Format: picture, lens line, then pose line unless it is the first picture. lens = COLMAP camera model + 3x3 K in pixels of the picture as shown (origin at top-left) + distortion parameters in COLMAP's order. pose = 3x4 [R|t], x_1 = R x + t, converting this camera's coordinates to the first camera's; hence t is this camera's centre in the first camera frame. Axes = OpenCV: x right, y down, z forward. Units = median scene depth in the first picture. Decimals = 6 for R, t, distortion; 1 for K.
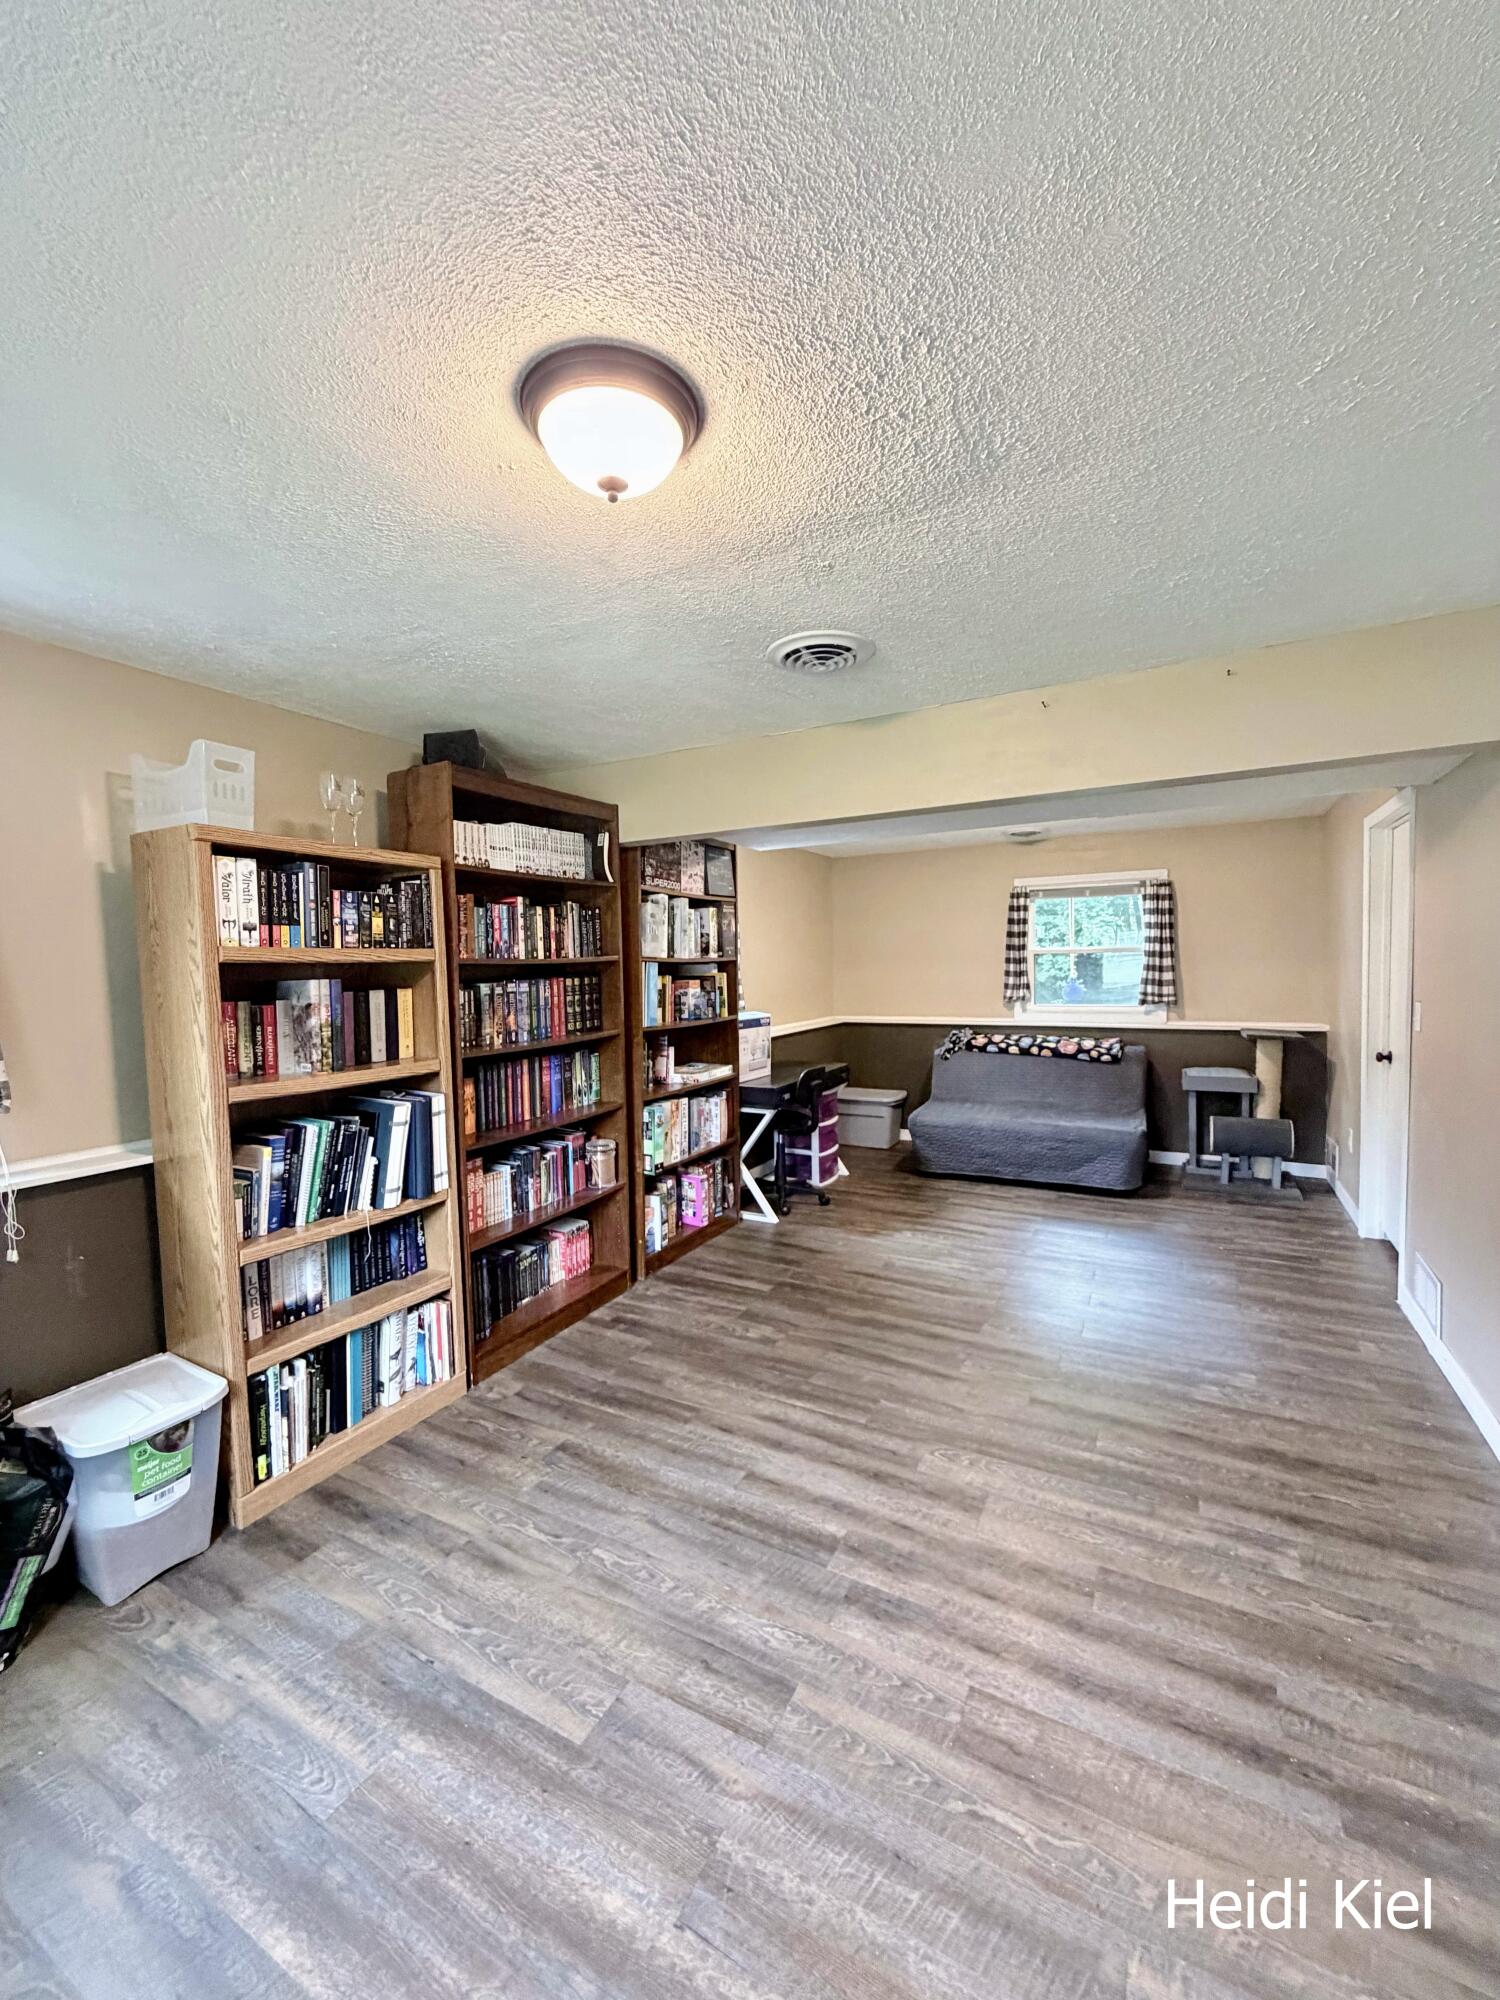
lens RADIAL K [[799.7, 0, 742.9], [0, 799.7, 1001.4], [0, 0, 1]] dist [-0.000638, 0.000326]
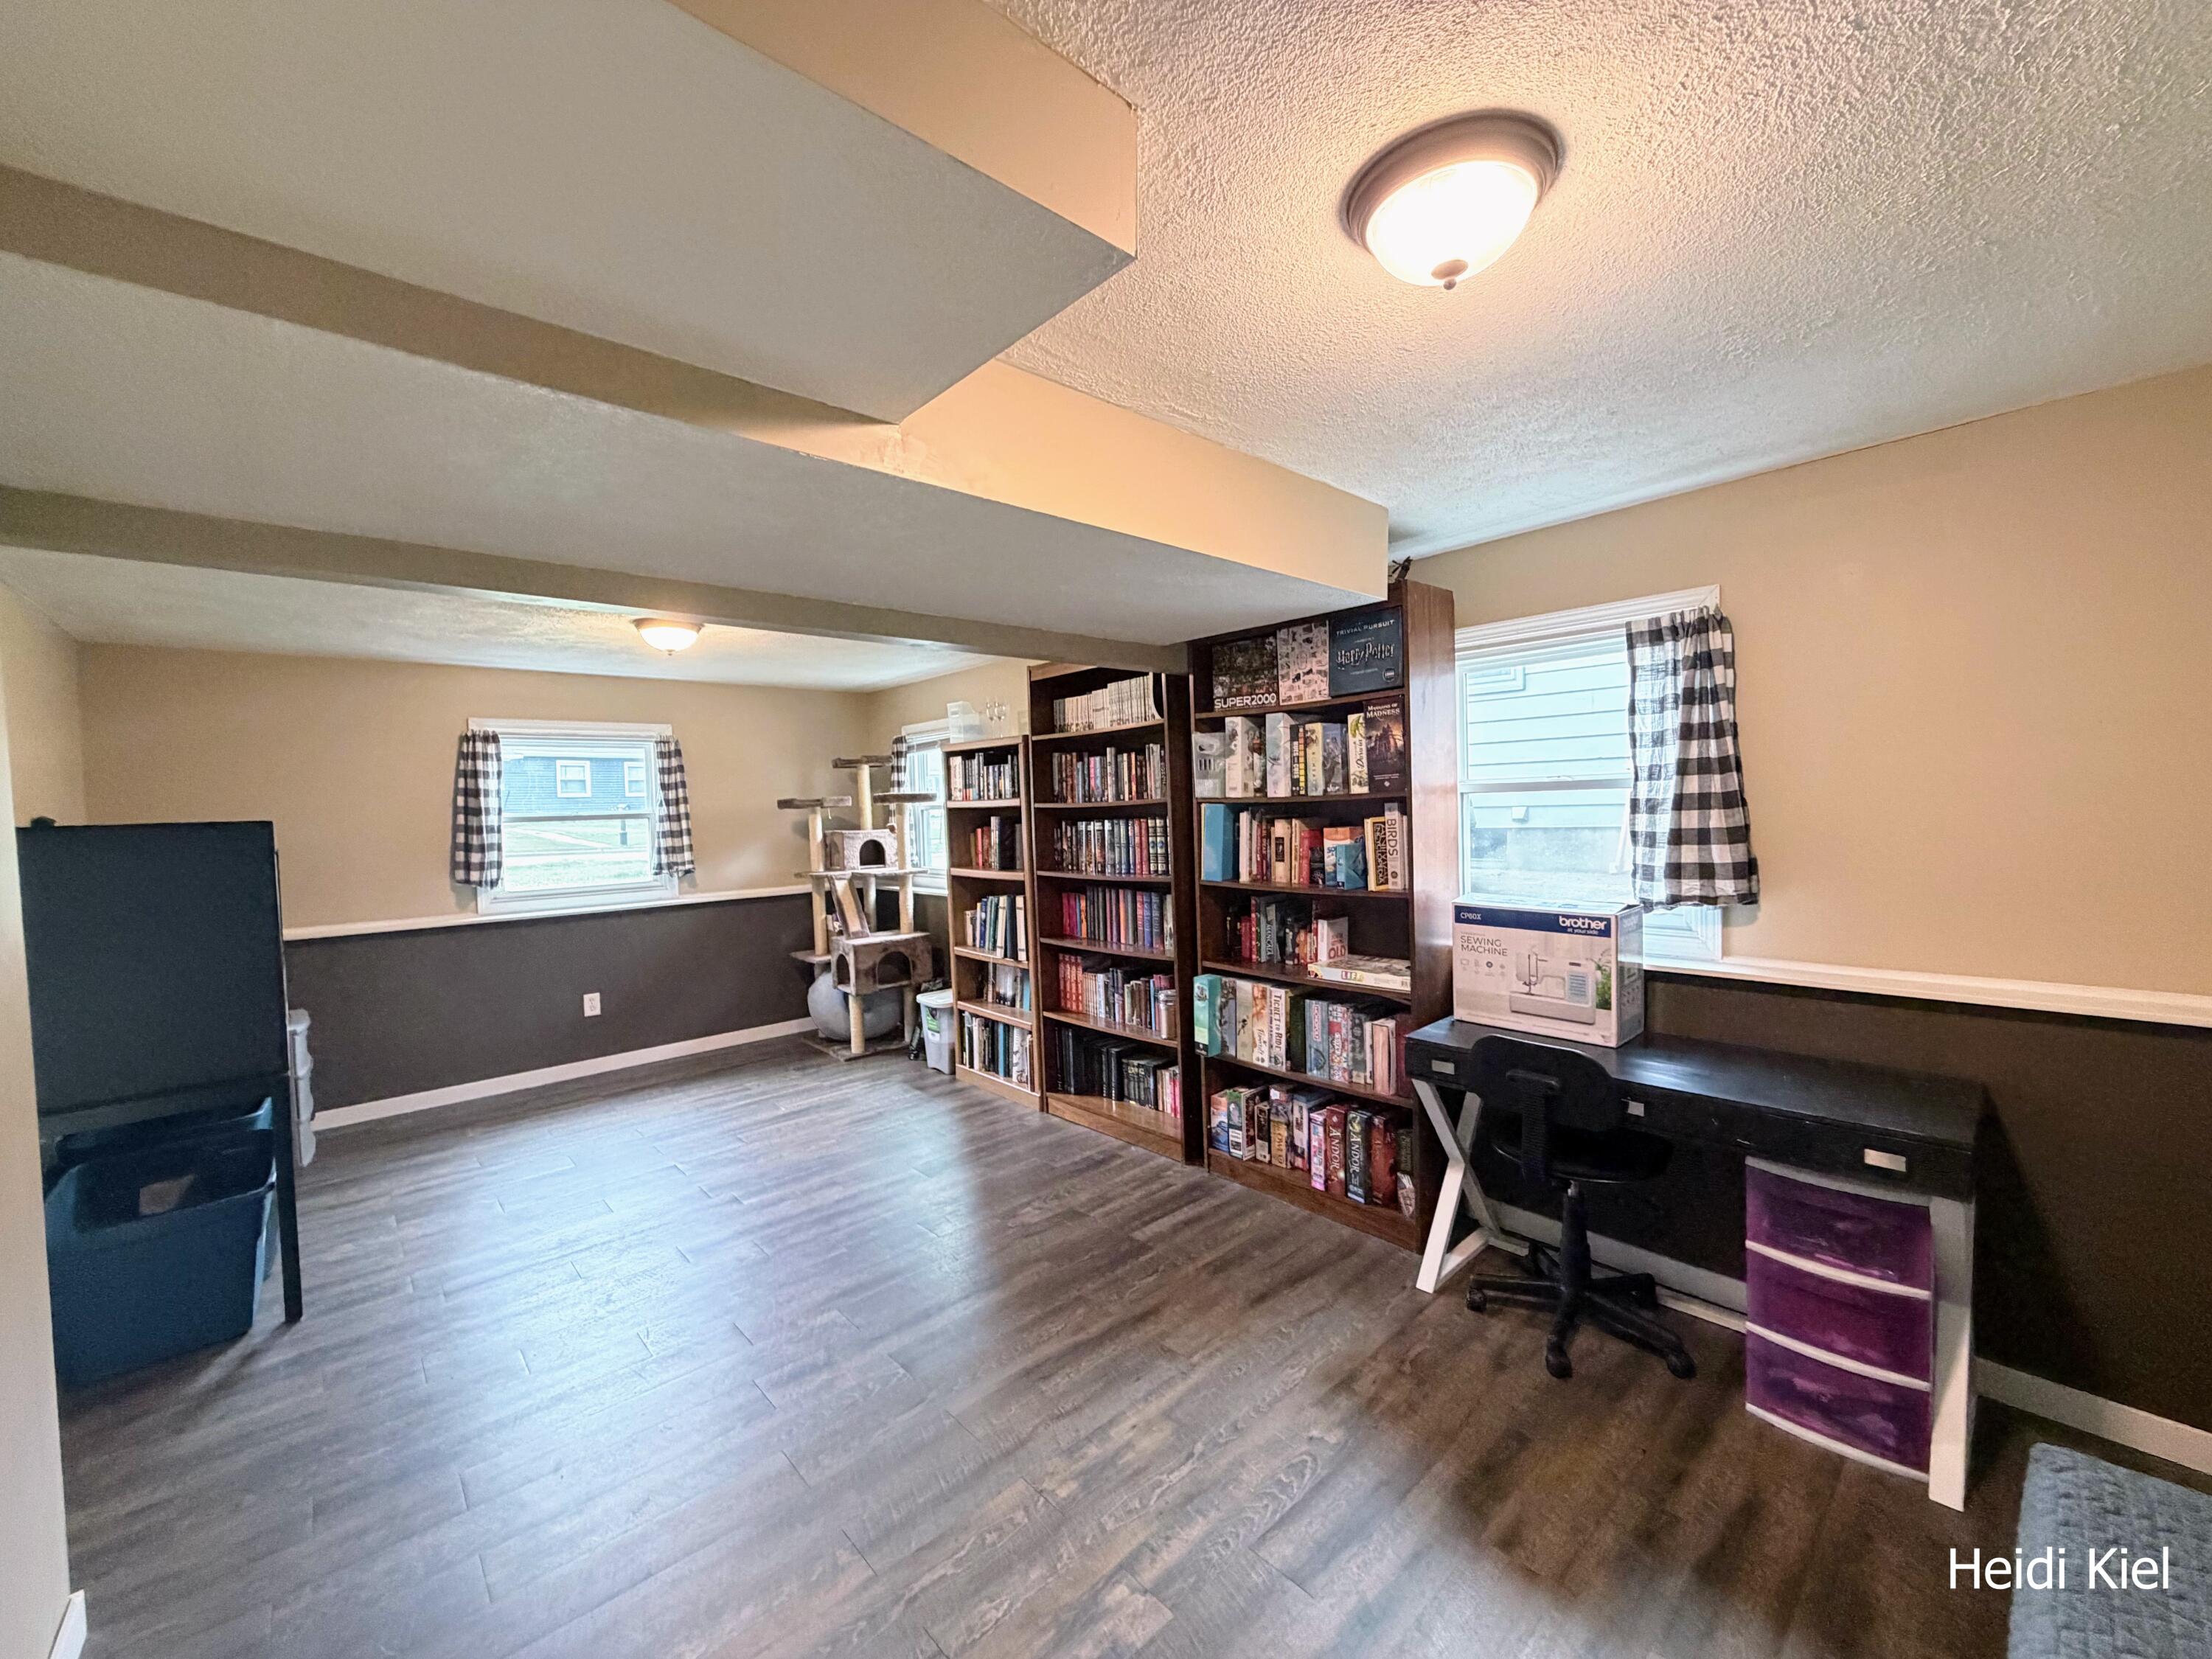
lens RADIAL K [[884.5, 0, 1099.3], [0, 884.5, 835.8], [0, 0, 1]] dist [-0.000638, 0.000326]
pose [[-0.336685, 0.058660, -0.939788, 0.899805], [-0.009938, 0.997781, 0.065840, -0.085007], [0.941565, 0.031507, -0.335355, 1.368759]]
